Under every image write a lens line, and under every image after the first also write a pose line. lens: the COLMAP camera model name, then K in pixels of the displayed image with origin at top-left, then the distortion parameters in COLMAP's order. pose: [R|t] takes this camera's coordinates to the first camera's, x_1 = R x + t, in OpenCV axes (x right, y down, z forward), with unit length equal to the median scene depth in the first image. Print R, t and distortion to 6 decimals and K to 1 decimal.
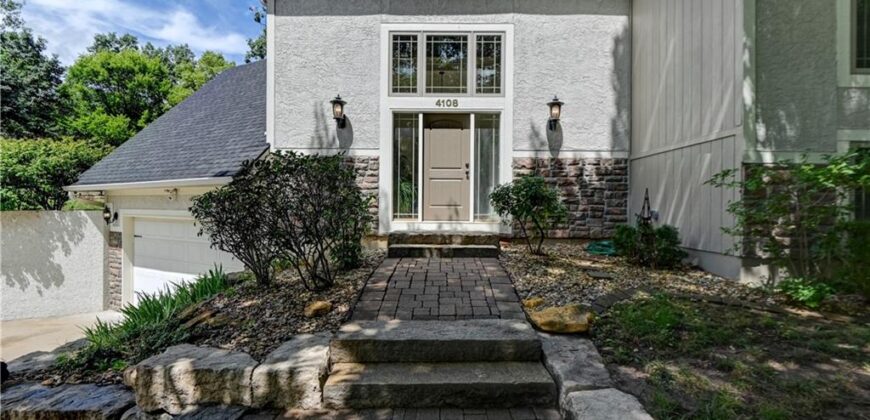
lens RADIAL K [[413.4, 0, 435.0], [0, 413.4, 210.0], [0, 0, 1]] dist [0.002204, 0.000217]
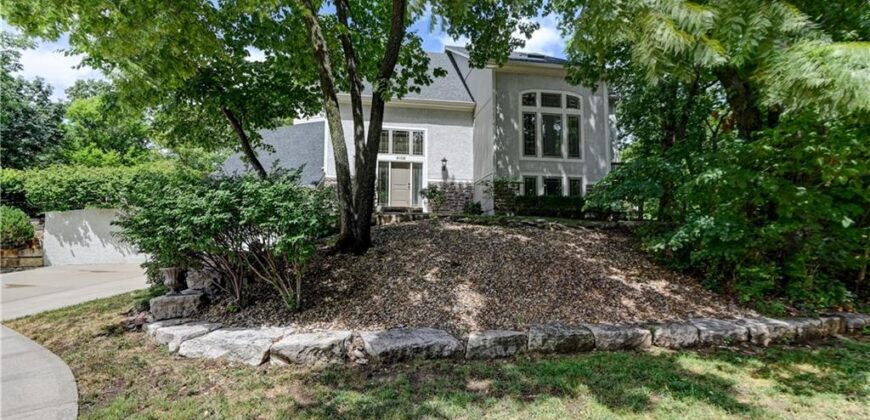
lens RADIAL K [[419.8, 0, 437.5], [0, 419.8, 219.4], [0, 0, 1]] dist [-0.001761, -0.000153]
pose [[0.981585, 0.012463, 0.190619, -0.226053], [0.003503, 0.996527, -0.083193, 0.306380], [-0.190994, 0.082329, 0.978132, -1.426052]]
